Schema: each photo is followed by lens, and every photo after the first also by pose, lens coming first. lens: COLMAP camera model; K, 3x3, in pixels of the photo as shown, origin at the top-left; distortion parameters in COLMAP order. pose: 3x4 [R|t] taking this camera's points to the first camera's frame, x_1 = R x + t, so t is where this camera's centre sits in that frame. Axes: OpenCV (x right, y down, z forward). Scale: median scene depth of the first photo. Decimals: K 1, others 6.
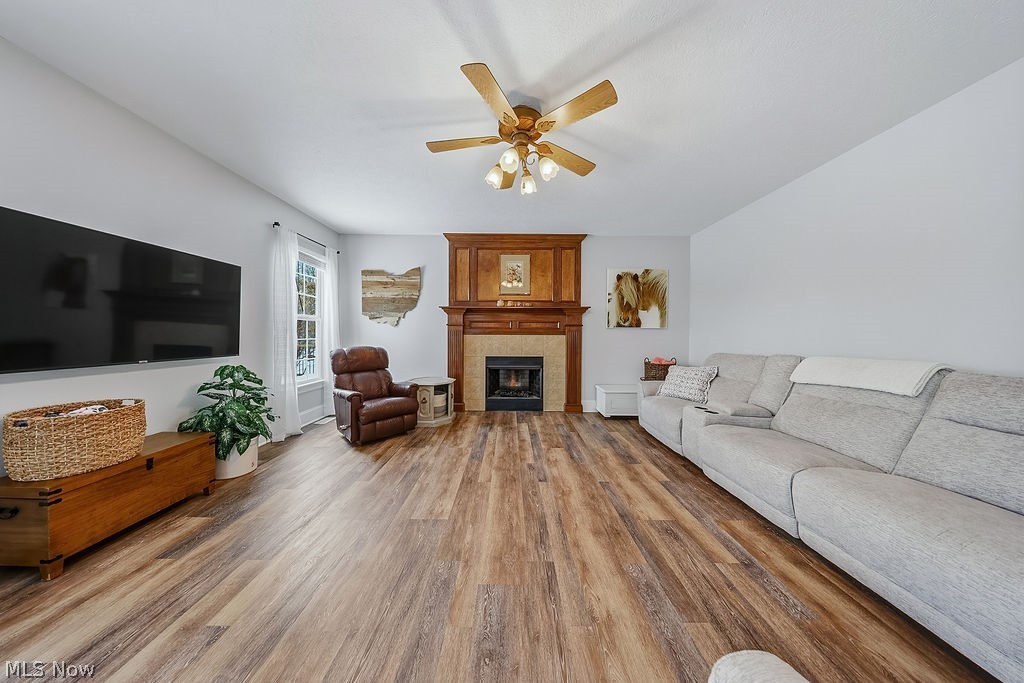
lens RADIAL K [[300.3, 0, 509.1], [0, 300.3, 339.6], [0, 0, 1]] dist [-0.000240, 0.000012]
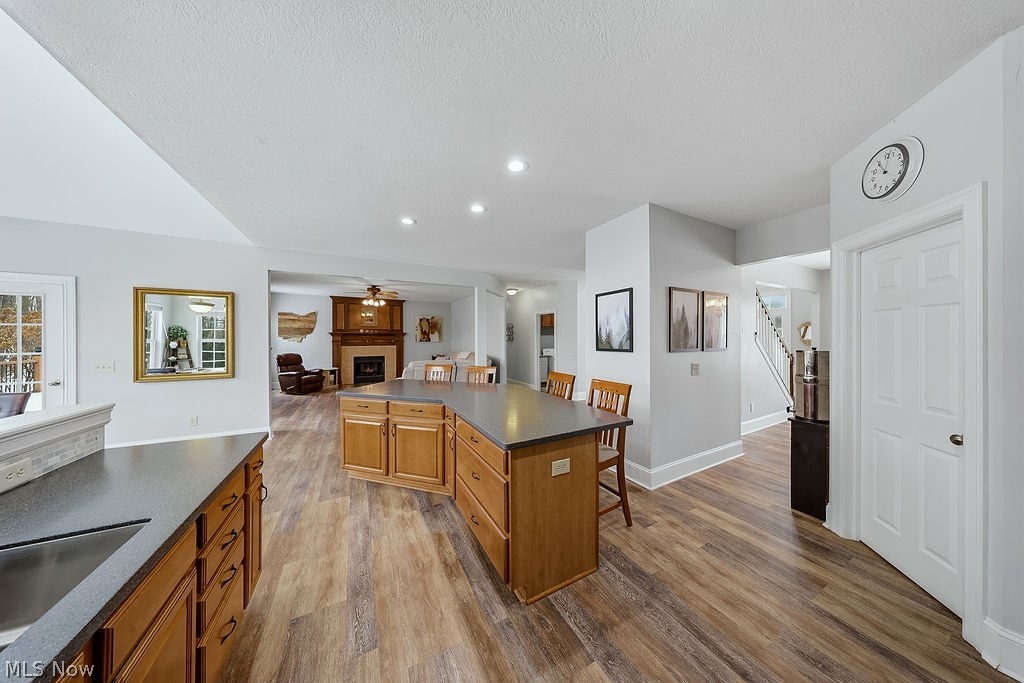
lens RADIAL K [[294.5, 0, 513.8], [0, 294.5, 338.2], [0, 0, 1]] dist [-0.000088, 0.000002]
pose [[0.875811, -0.006318, 0.482613, -0.092674], [0.019594, 0.999555, -0.022474, -0.003710], [-0.482256, 0.029139, 0.875545, -1.297510]]
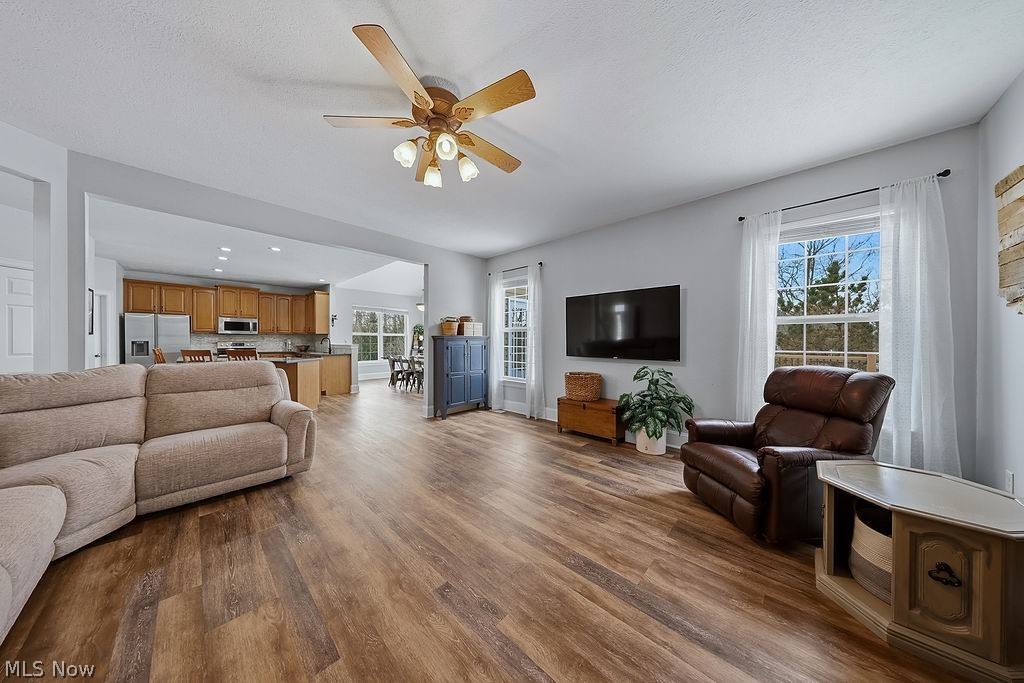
lens RADIAL K [[300.3, 0, 509.1], [0, 300.3, 339.6], [0, 0, 1]] dist [-0.000240, 0.000012]
pose [[-0.684220, -0.010154, -0.729205, 0.252831], [-0.021998, 0.999735, 0.006720, -0.015749], [0.728944, 0.020639, -0.684262, 0.816902]]
